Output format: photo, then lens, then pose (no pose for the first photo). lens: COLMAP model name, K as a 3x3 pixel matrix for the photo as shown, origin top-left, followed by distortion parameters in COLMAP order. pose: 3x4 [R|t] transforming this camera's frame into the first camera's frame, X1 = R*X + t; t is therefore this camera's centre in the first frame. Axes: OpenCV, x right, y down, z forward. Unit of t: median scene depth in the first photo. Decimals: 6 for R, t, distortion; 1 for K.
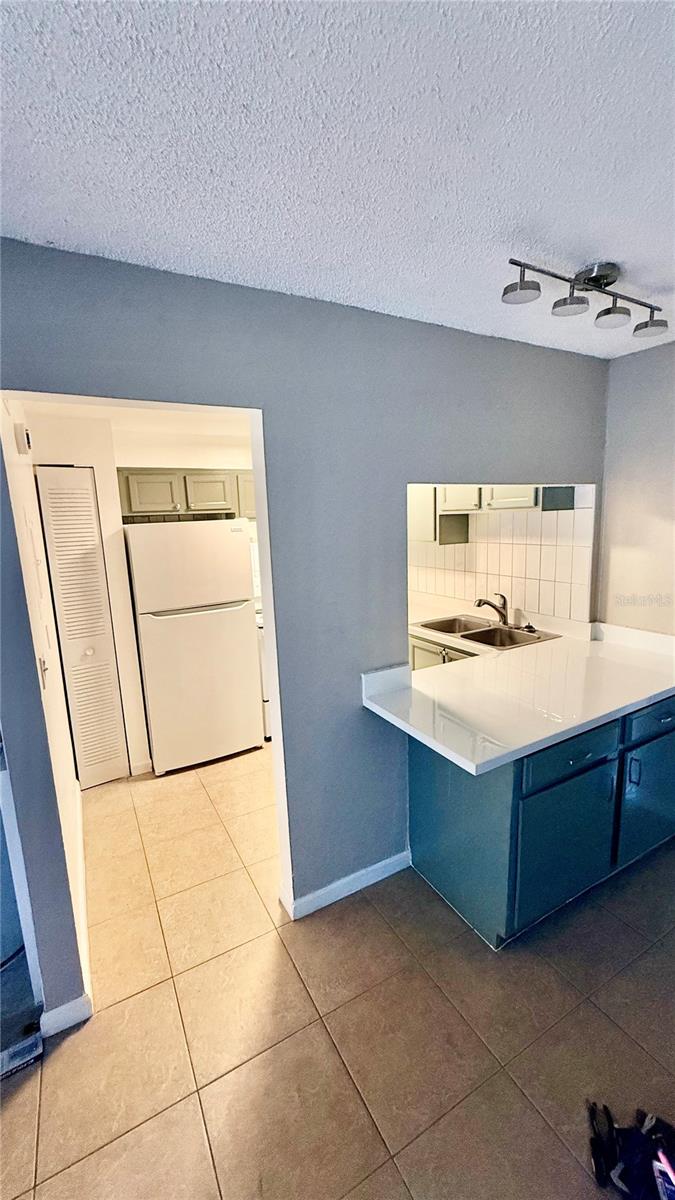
lens RADIAL K [[480.1, 0, 338.8], [0, 480.1, 596.3], [0, 0, 1]] dist [-0.001523, -0.000192]
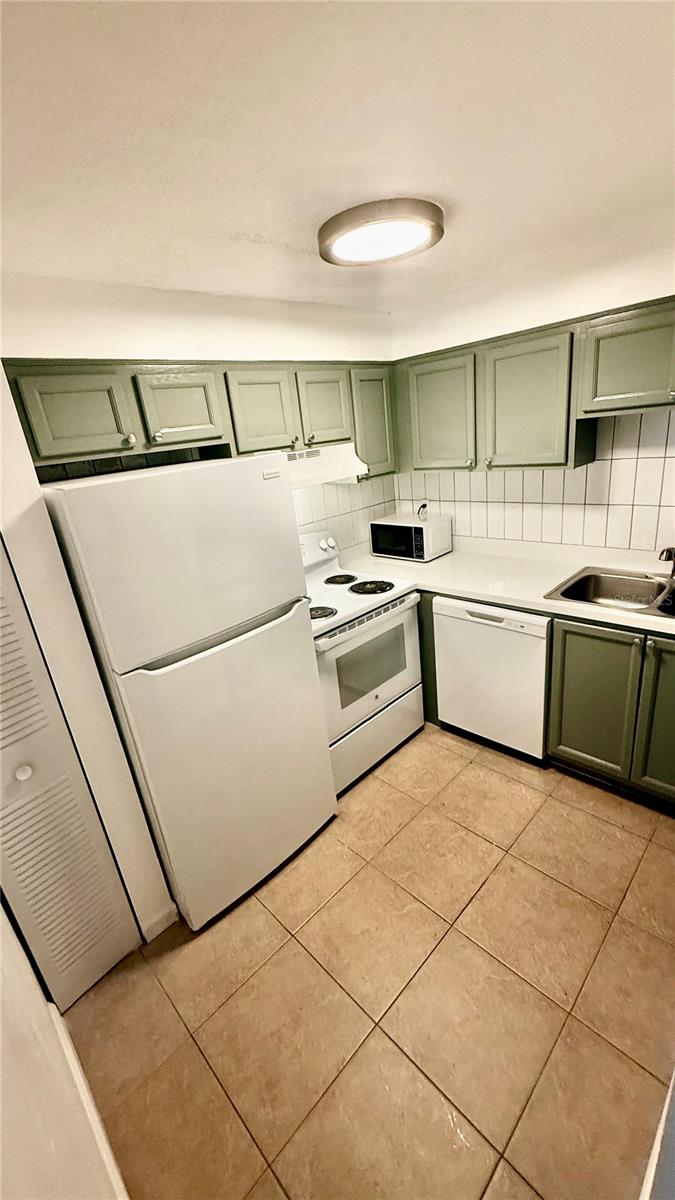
lens RADIAL K [[480.1, 0, 338.8], [0, 480.1, 596.3], [0, 0, 1]] dist [-0.001523, -0.000192]
pose [[0.962109, -0.152796, 0.225832, -0.305930], [0.116790, 0.979345, 0.165056, -0.095010], [-0.246387, -0.132427, 0.960082, 0.502645]]
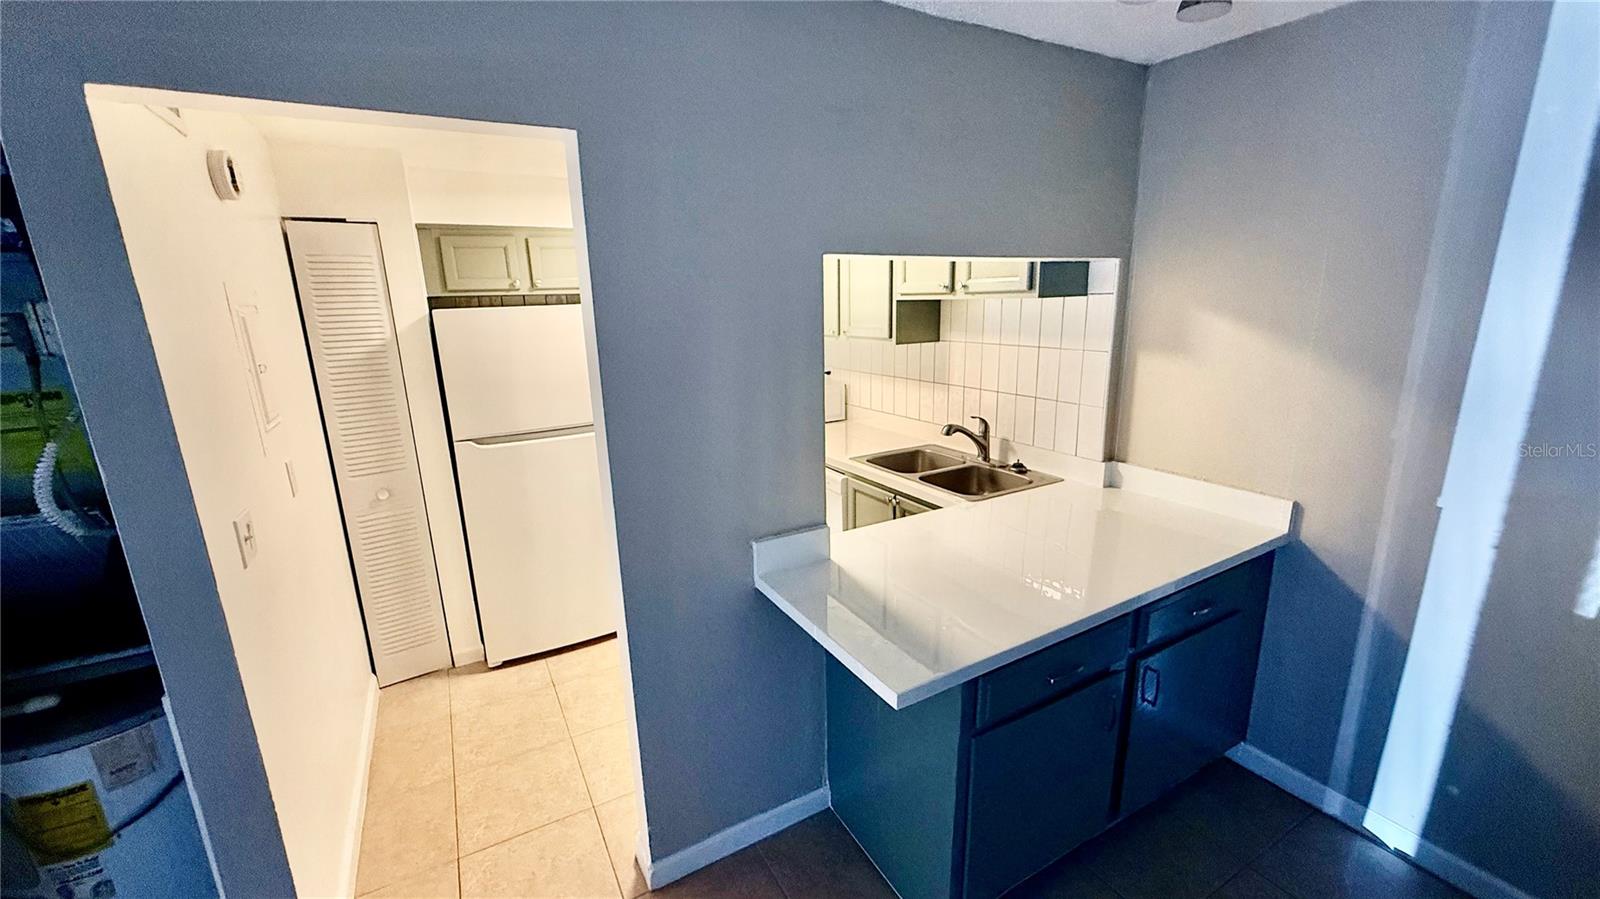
lens RADIAL K [[640.2, 0, 797.5], [0, 640.2, 449.1], [0, 0, 1]] dist [-0.001523, -0.000192]
pose [[0.999921, 0.010800, 0.006481, 0.072138], [-0.011215, 0.997634, 0.067829, -0.019862], [-0.005733, -0.067896, 0.997676, 0.080095]]
